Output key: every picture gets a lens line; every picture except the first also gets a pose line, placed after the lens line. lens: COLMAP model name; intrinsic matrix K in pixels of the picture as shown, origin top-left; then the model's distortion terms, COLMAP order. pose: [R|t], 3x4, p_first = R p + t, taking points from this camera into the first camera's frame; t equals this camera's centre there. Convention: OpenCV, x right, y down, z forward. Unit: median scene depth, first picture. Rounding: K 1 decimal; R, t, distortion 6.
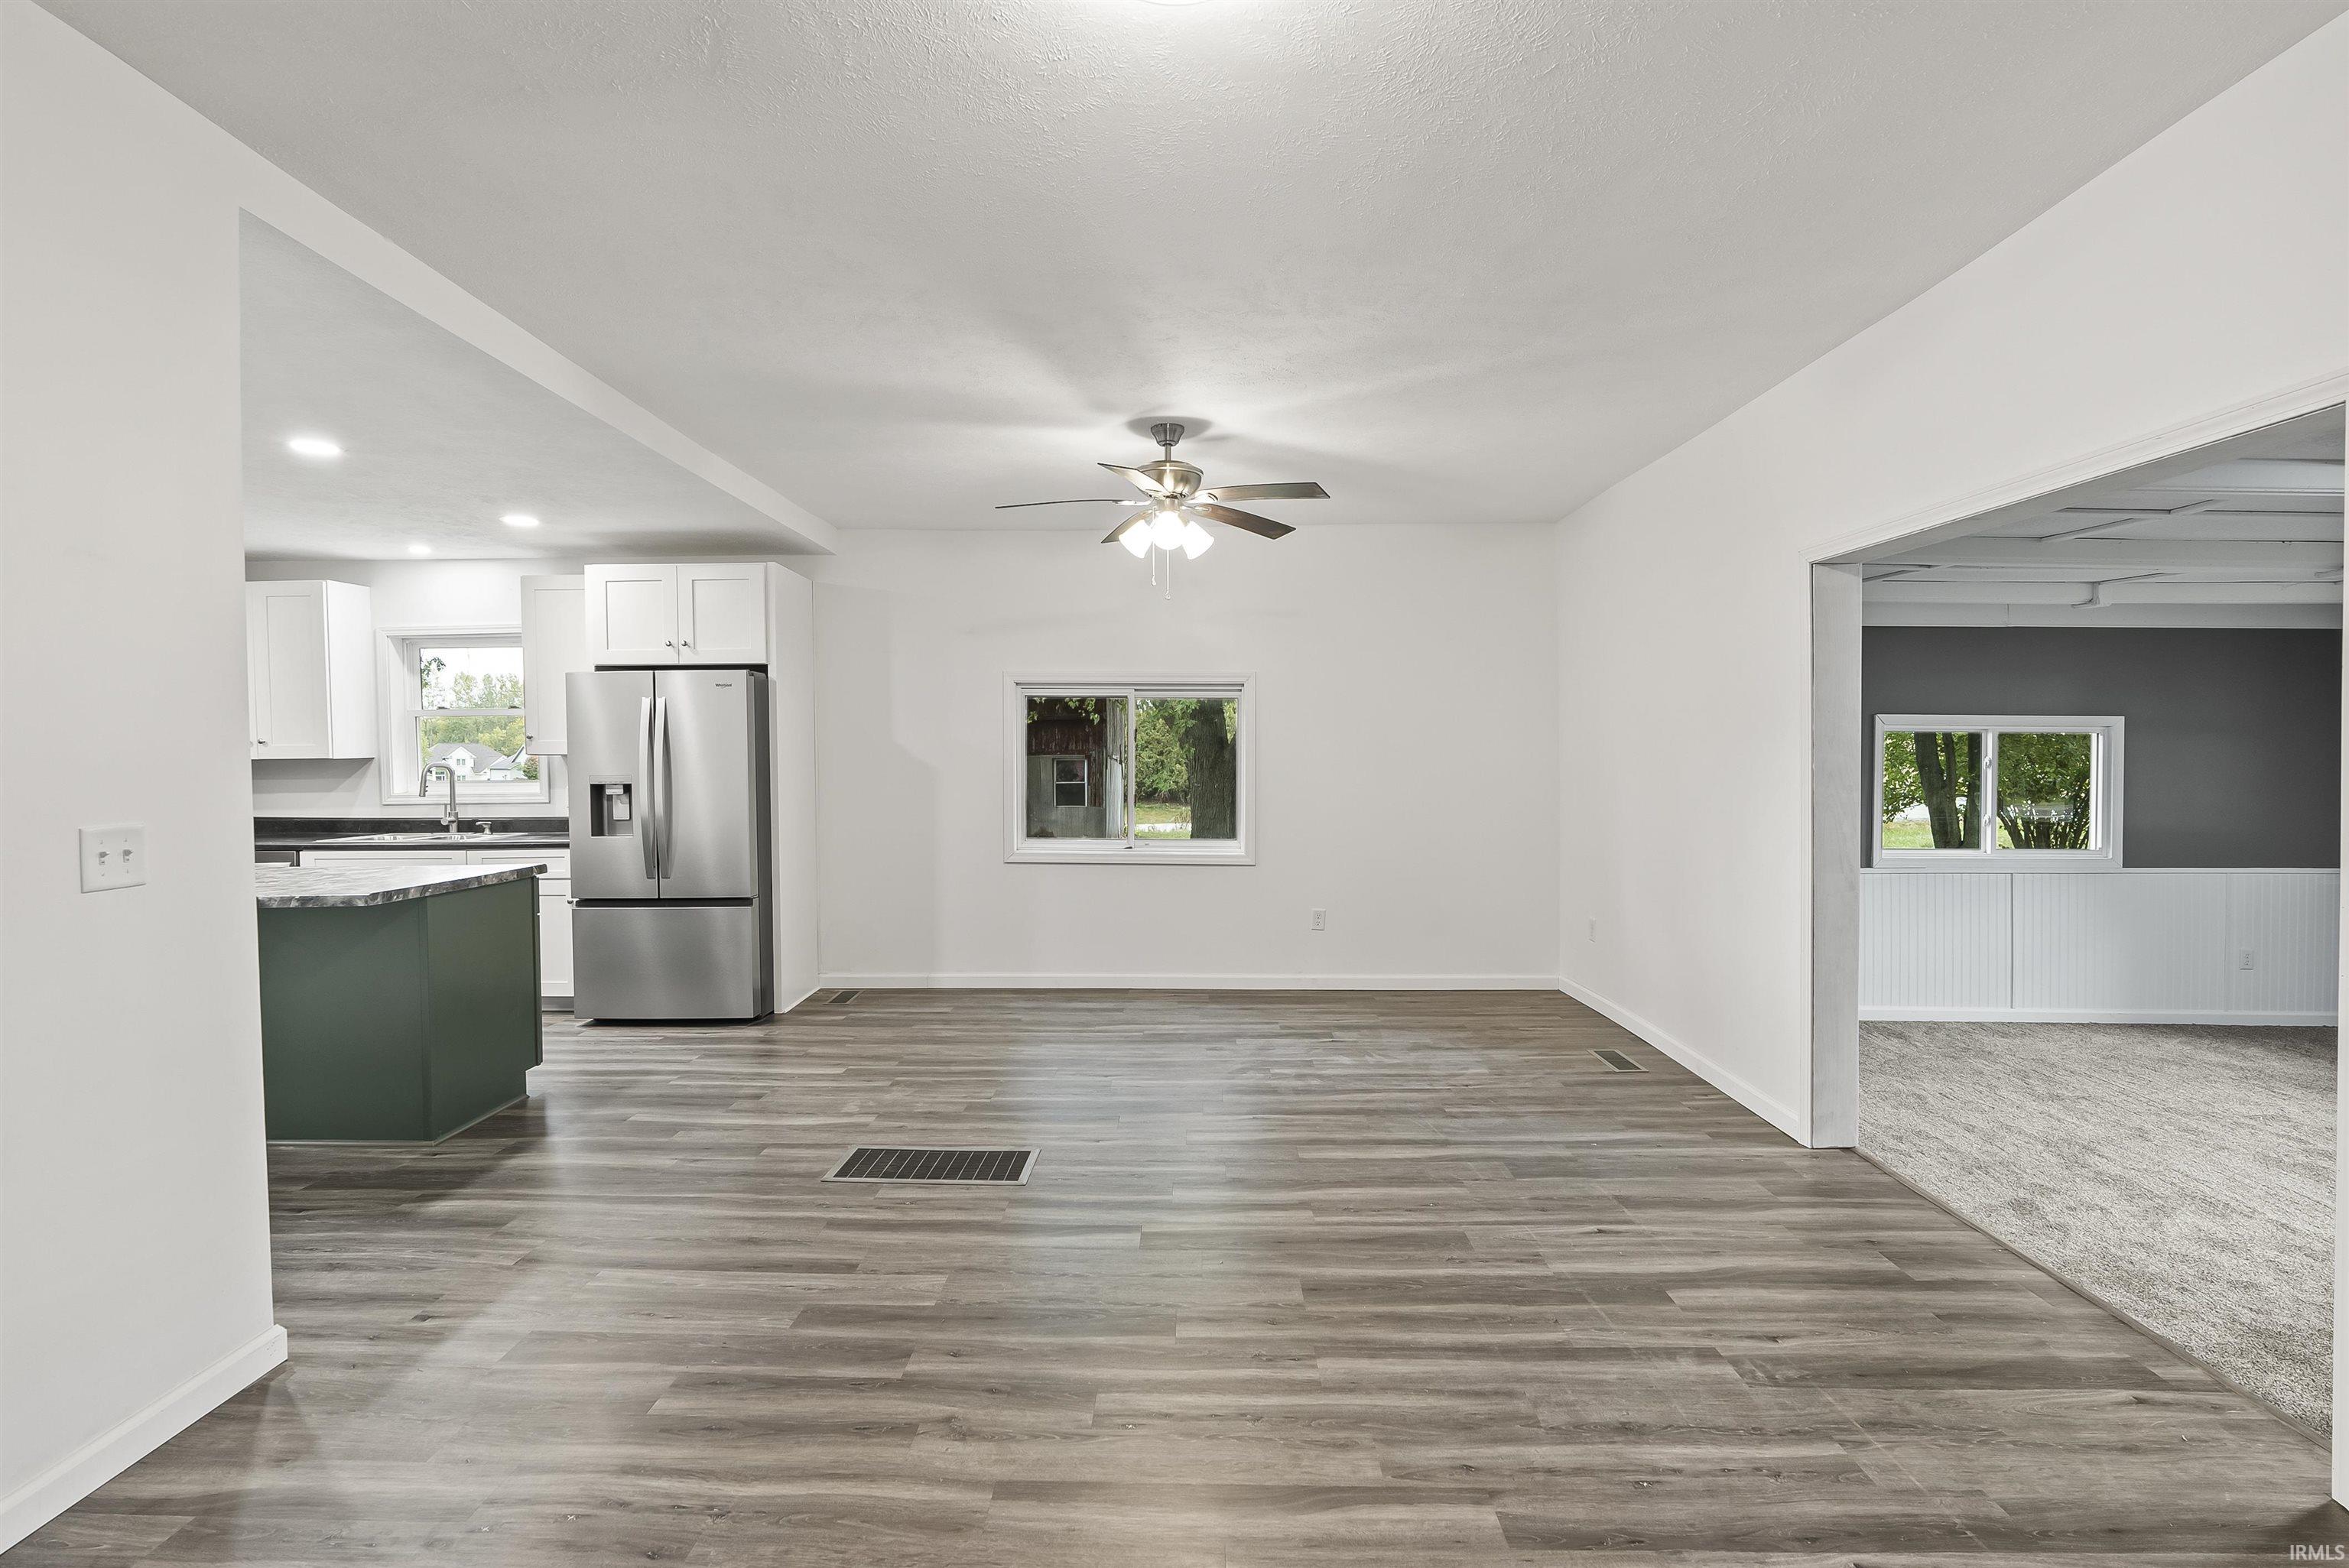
lens RADIAL K [[1056.5, 0, 1174.5], [0, 1056.5, 784.0], [0, 0, 1]] dist [-0.008668, 0.000442]
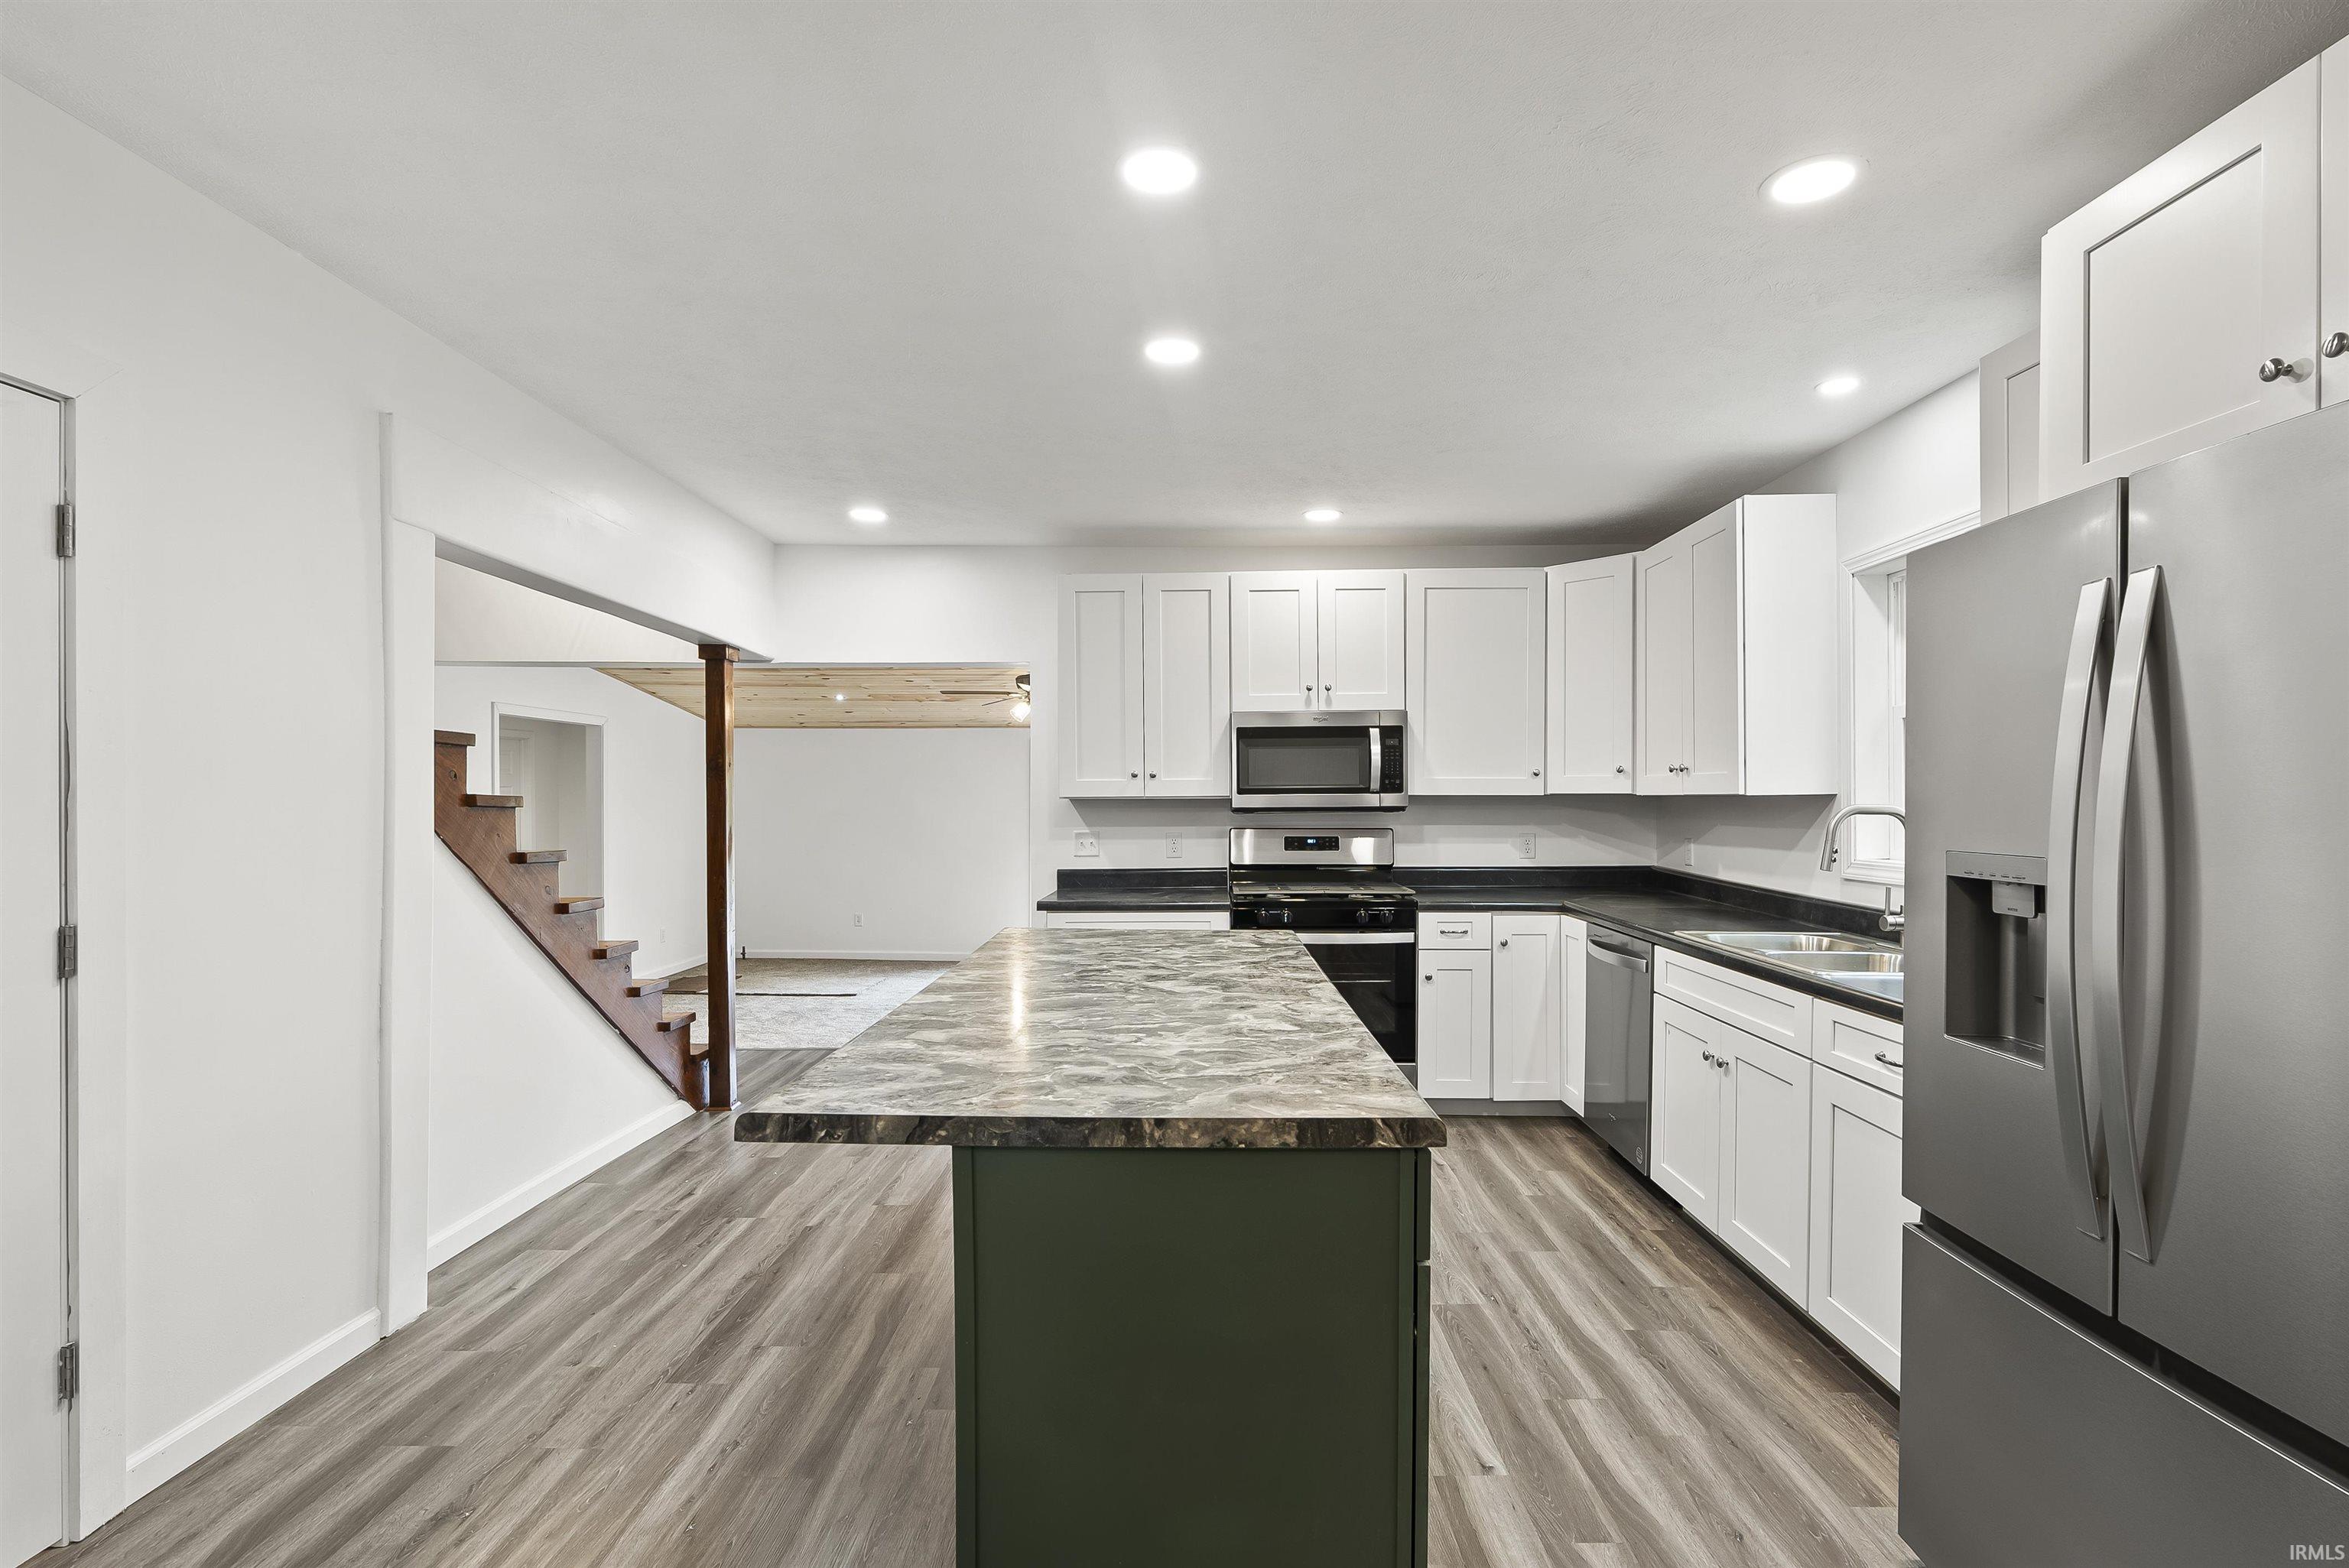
lens RADIAL K [[1075.0, 0, 1175.6], [0, 1075.0, 806.8], [0, 0, 1]] dist [-0.008873, 0.000143]
pose [[0.009003, 0.017289, -0.999810, -0.321120], [-0.034288, 0.999268, 0.016971, -0.026888], [0.999371, 0.034128, 0.009589, 1.085173]]
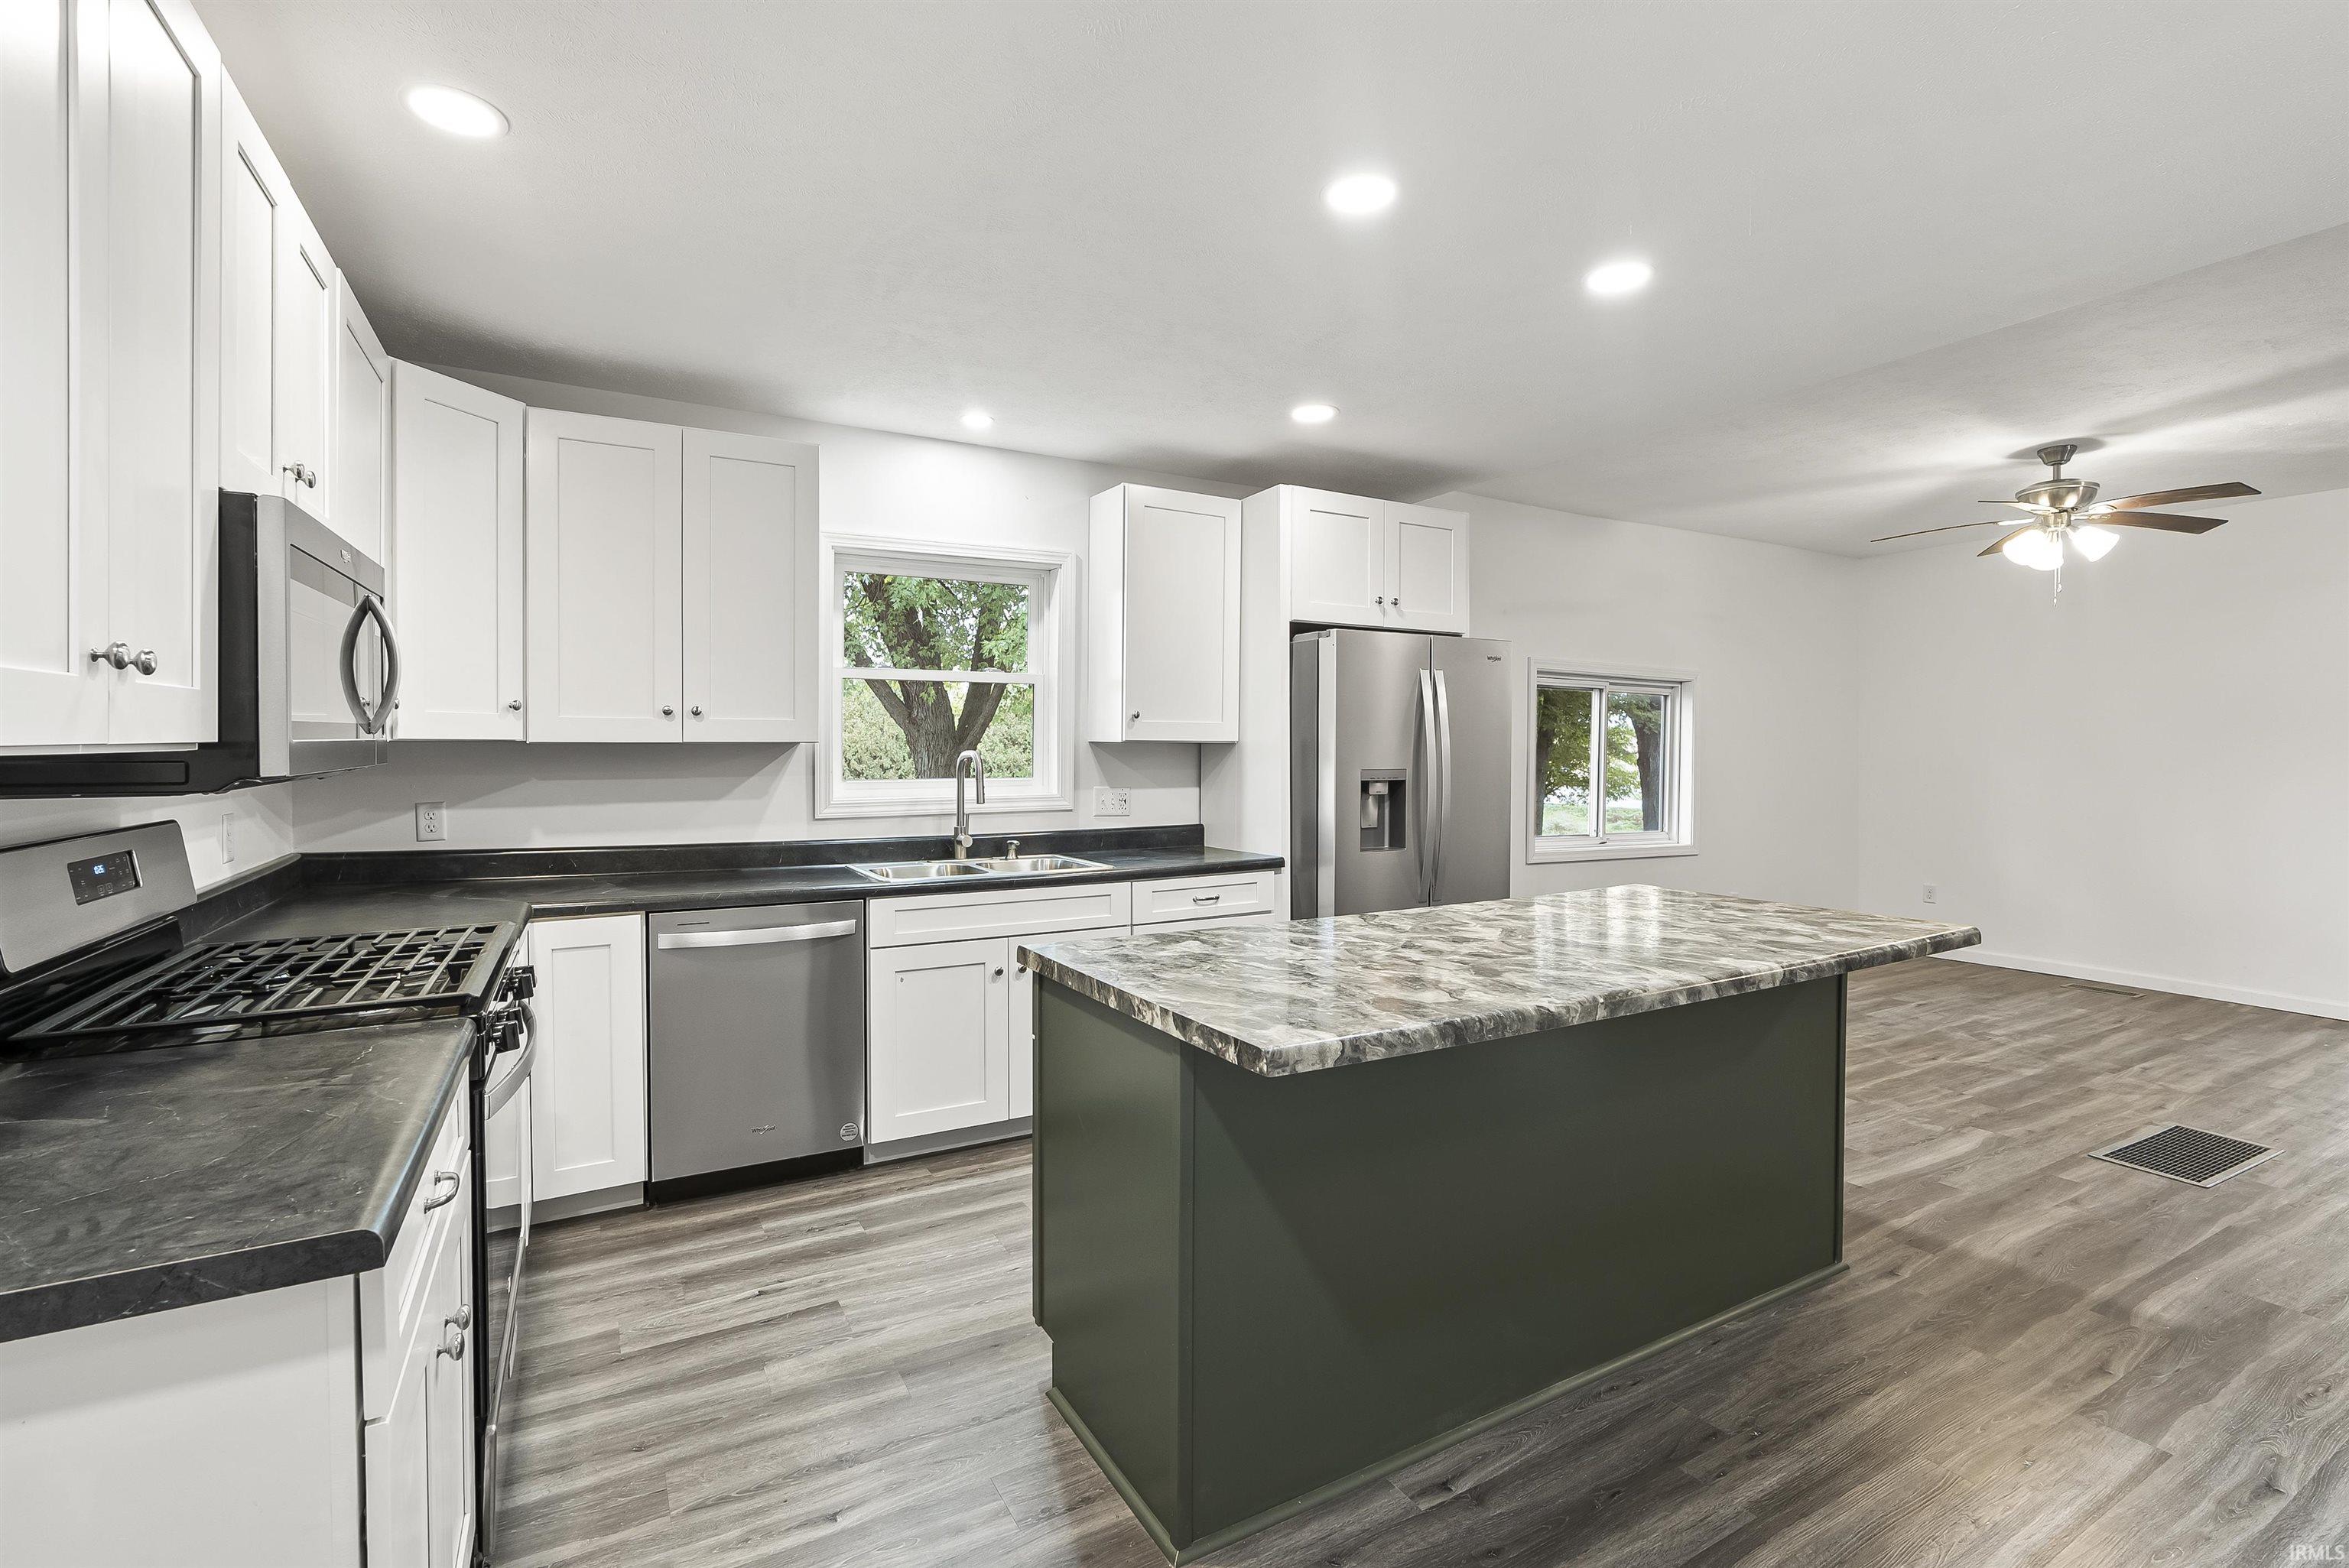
lens RADIAL K [[1058.4, 0, 1185.9], [0, 1058.4, 755.2], [0, 0, 1]] dist [-0.005174, 0.000238]
pose [[0.855104, 0.004895, 0.518433, -1.514404], [0.008704, 0.999679, -0.023795, -0.001540], [-0.518383, 0.024860, 0.854787, 0.608517]]
